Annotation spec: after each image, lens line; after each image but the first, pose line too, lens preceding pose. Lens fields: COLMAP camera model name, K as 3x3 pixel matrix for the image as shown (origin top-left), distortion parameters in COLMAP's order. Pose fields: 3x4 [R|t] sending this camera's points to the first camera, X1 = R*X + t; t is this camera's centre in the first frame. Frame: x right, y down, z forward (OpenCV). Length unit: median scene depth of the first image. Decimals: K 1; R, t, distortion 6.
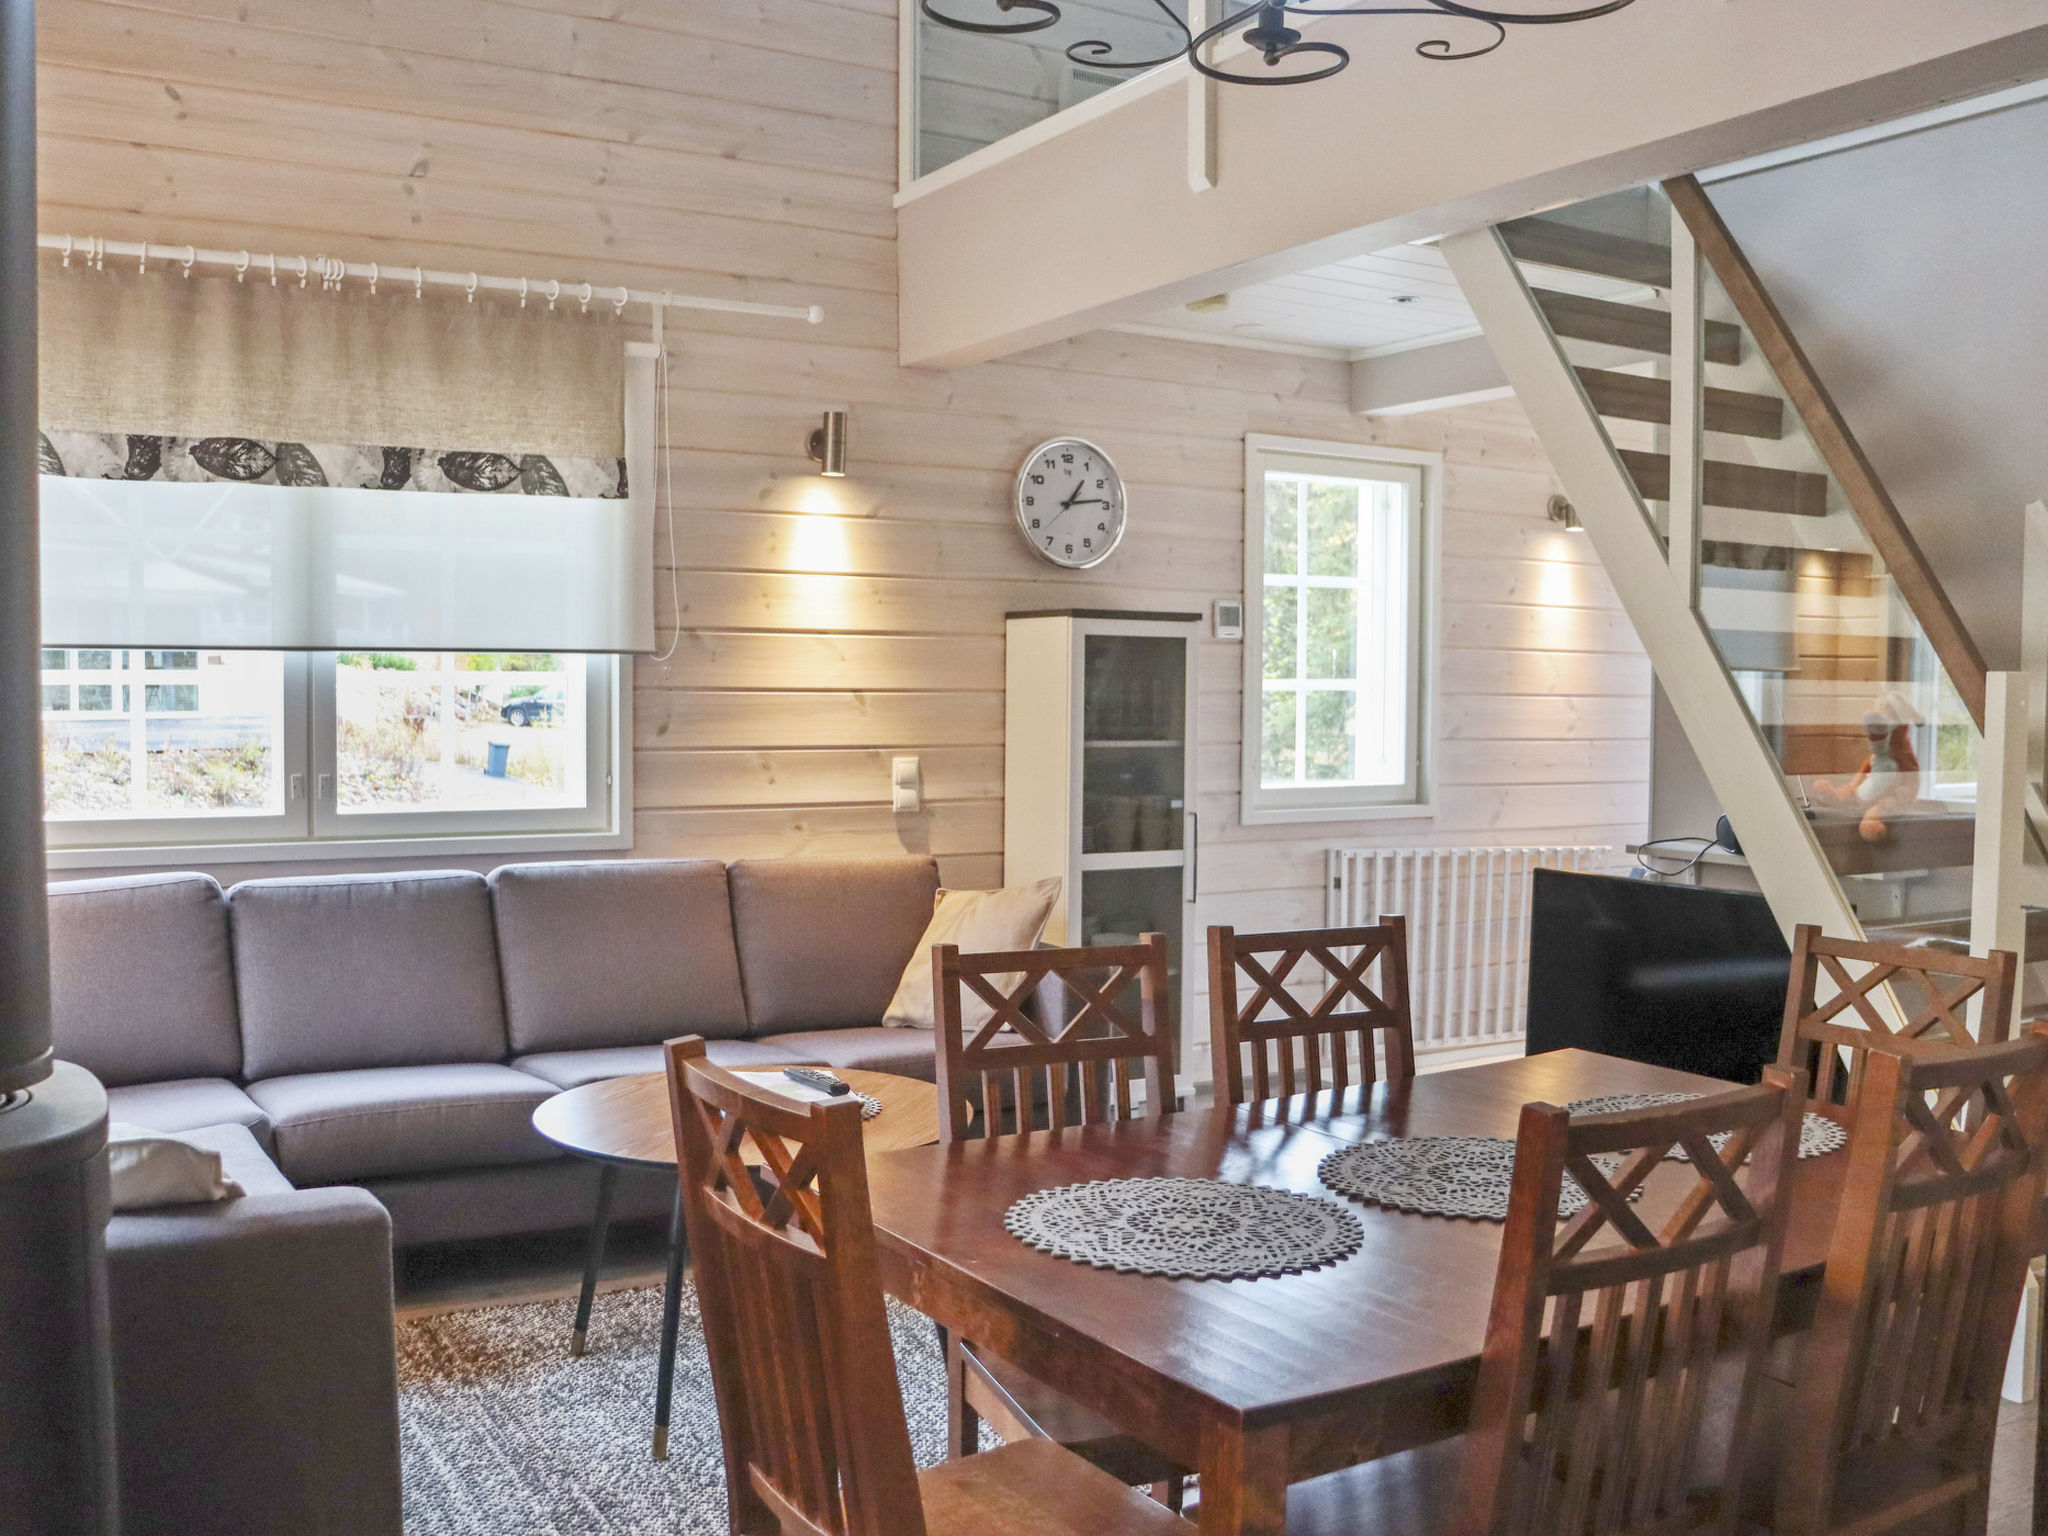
lens RADIAL K [[1879.7, 0, 1017.9], [0, 1879.7, 792.5], [0, 0, 1]] dist [-0.177940, 0.155131]
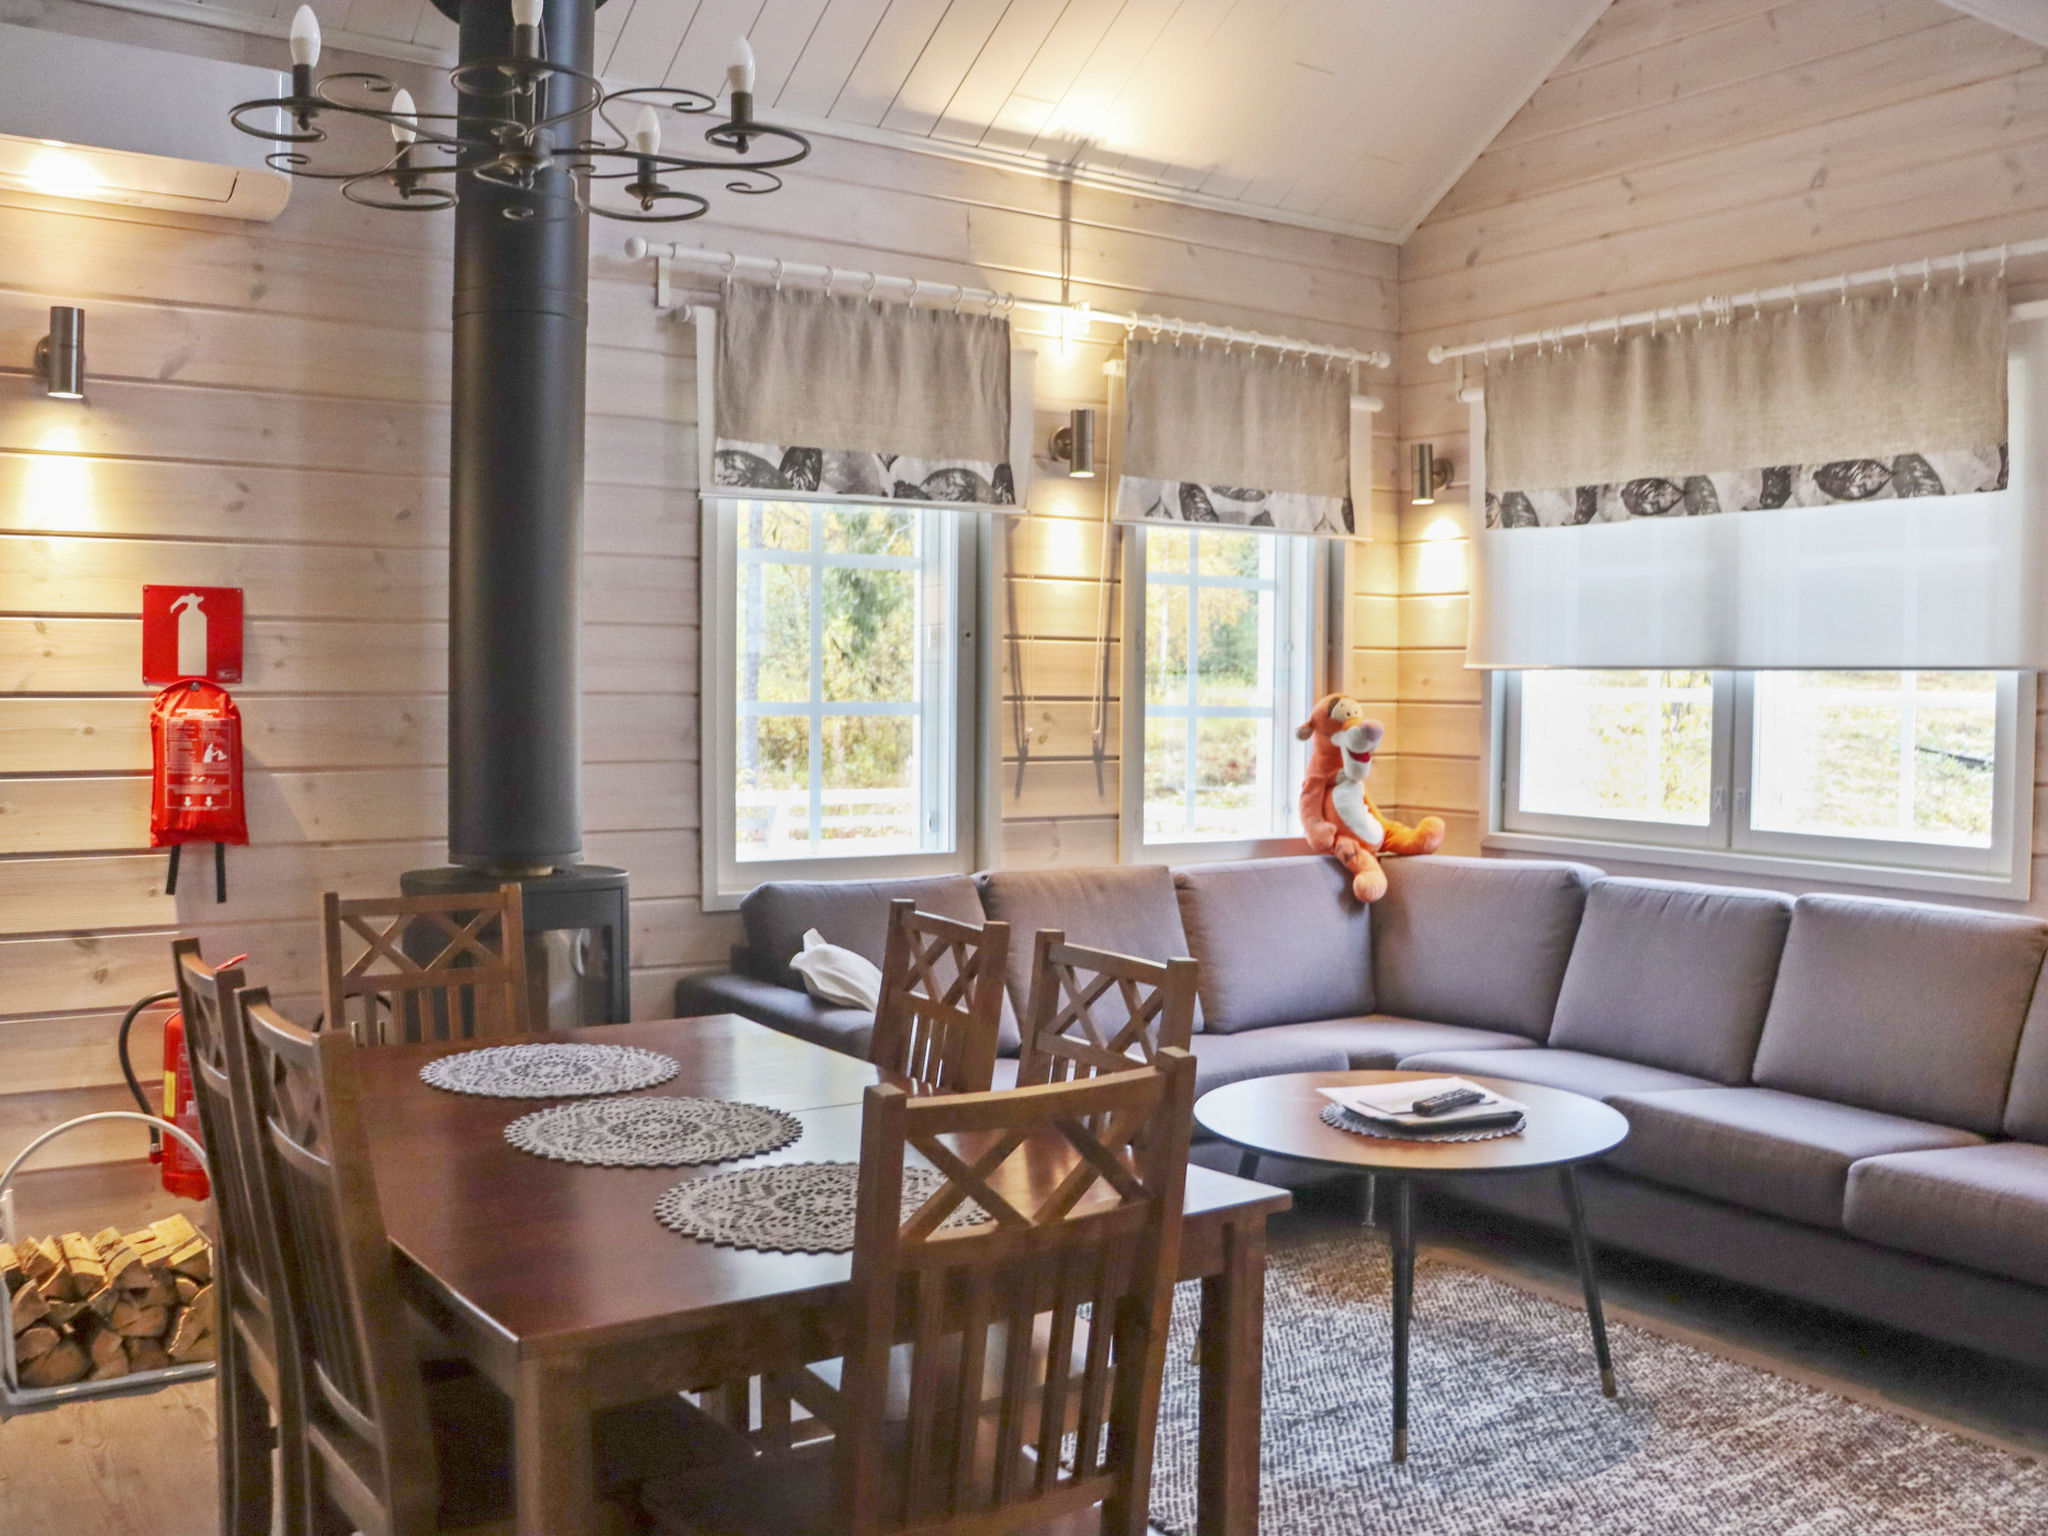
lens RADIAL K [[1879.7, 0, 1017.9], [0, 1879.7, 792.5], [0, 0, 1]] dist [-0.177940, 0.155131]
pose [[0.050183, 0.047649, -0.997603, 0.640002], [-0.068541, 0.996671, 0.044156, -0.026059], [0.996385, 0.066161, 0.053282, 0.543225]]
